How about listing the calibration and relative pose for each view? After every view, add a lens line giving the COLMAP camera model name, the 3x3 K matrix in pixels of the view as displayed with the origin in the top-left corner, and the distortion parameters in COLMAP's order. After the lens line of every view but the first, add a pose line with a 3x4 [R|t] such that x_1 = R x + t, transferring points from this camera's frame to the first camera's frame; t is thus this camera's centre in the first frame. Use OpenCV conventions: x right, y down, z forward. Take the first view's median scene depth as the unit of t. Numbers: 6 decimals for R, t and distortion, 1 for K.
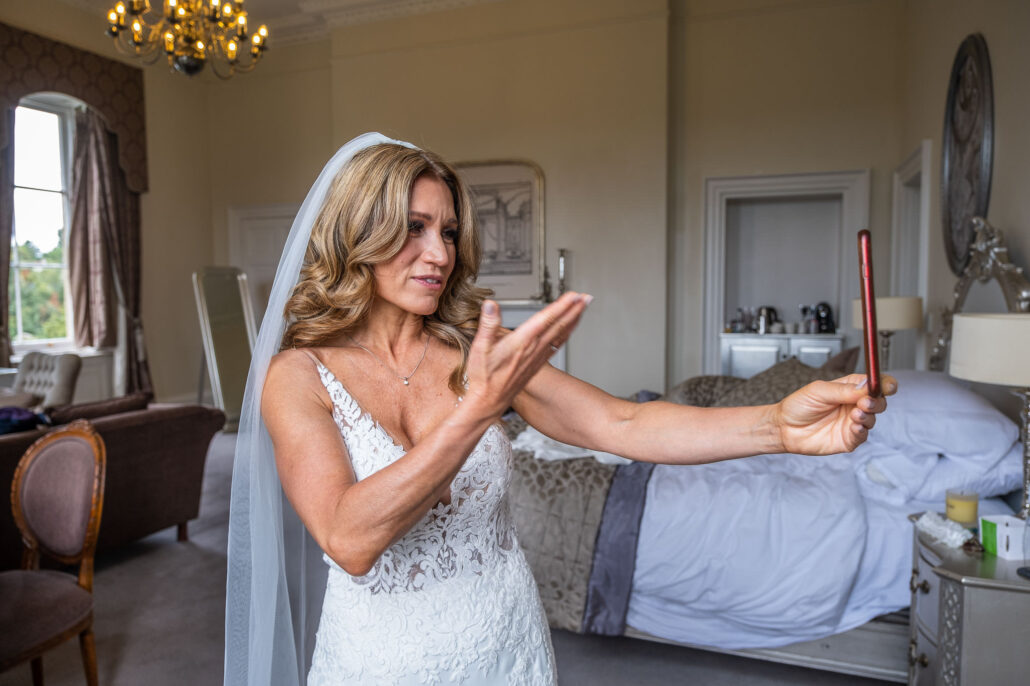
lens RADIAL K [[691.0, 0, 515.0], [0, 691.0, 343.0], [0, 0, 1]] dist [-0.007806, -0.039640]
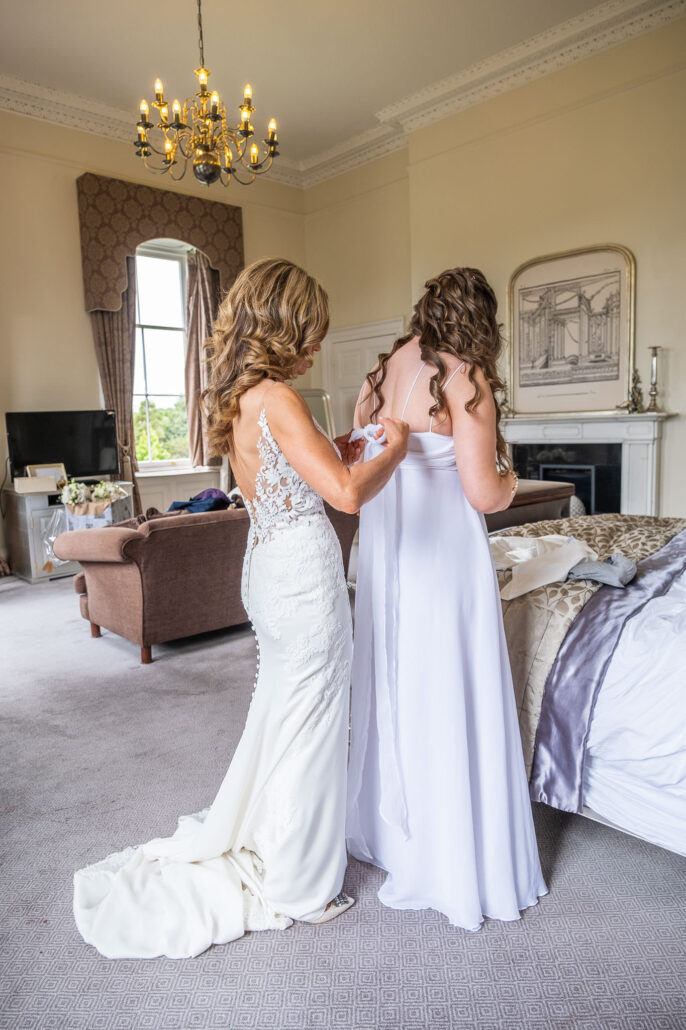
lens RADIAL K [[691.0, 0, 343.0], [0, 691.0, 515.0], [0, 0, 1]] dist [-0.007806, -0.039640]
pose [[0.897819, 0.031634, -0.439228, 0.095875], [-0.005560, 0.998151, 0.060523, 0.017192], [0.440330, -0.051896, 0.896335, 0.078722]]
